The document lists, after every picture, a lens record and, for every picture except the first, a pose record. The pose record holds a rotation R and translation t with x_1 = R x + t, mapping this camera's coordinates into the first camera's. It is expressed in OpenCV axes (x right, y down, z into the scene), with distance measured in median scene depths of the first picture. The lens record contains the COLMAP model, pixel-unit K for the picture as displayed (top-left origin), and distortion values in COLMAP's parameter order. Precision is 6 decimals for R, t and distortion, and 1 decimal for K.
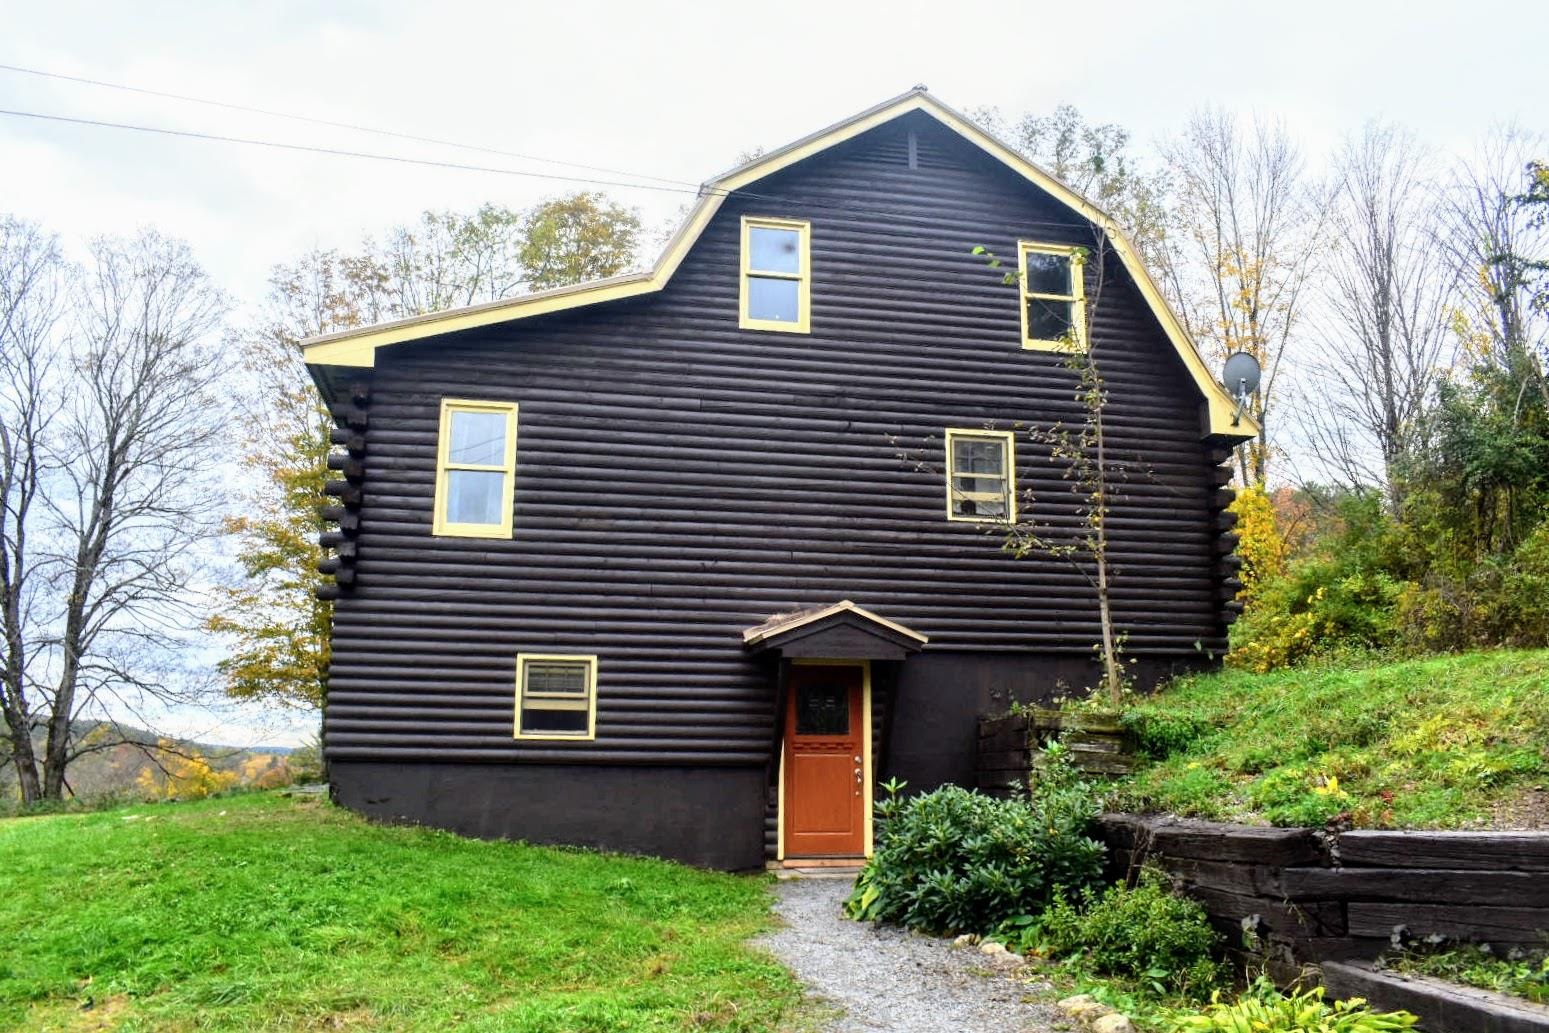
lens RADIAL K [[1224.4, 0, 816.1], [0, 1224.4, 511.1], [0, 0, 1]] dist [-0.094291, 0.018894]
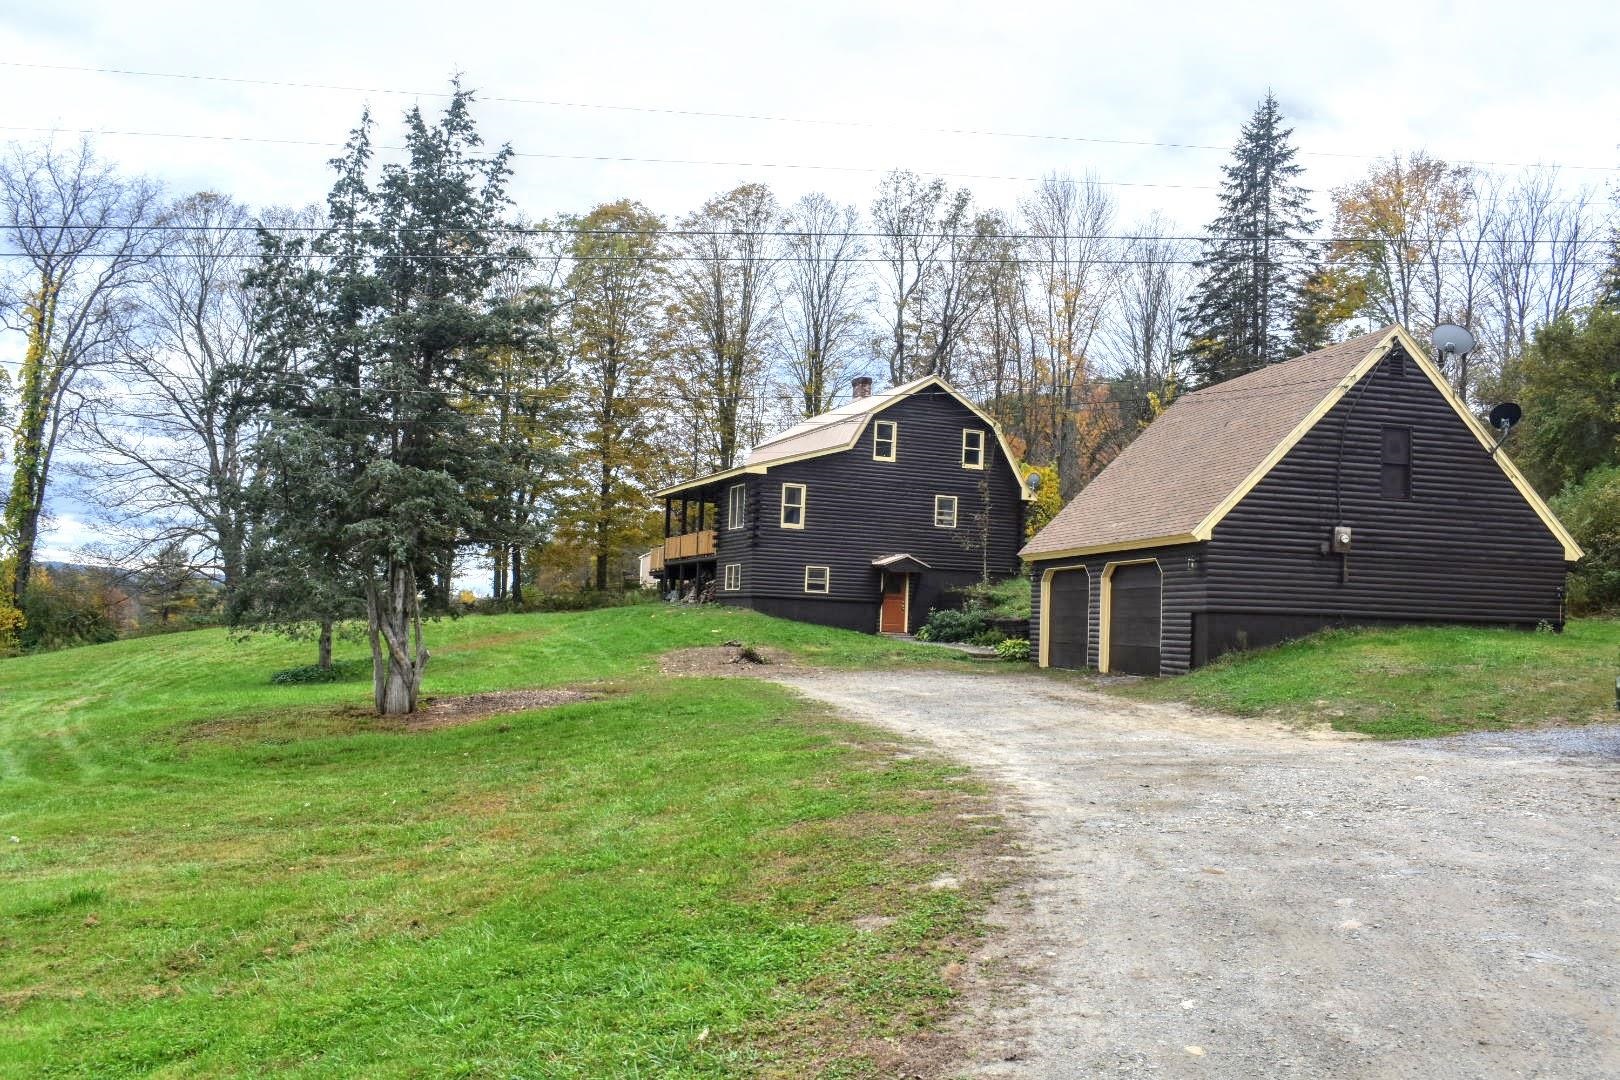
lens RADIAL K [[1424.2, 0, 810.0], [0, 1424.2, 540.0], [0, 0, 1]] dist [0.000852, 0.000003]
pose [[0.986411, 0.043690, 0.158381, -0.787945], [-0.068821, 0.985222, 0.156845, -0.511356], [-0.149188, -0.165614, 0.974841, -2.514417]]
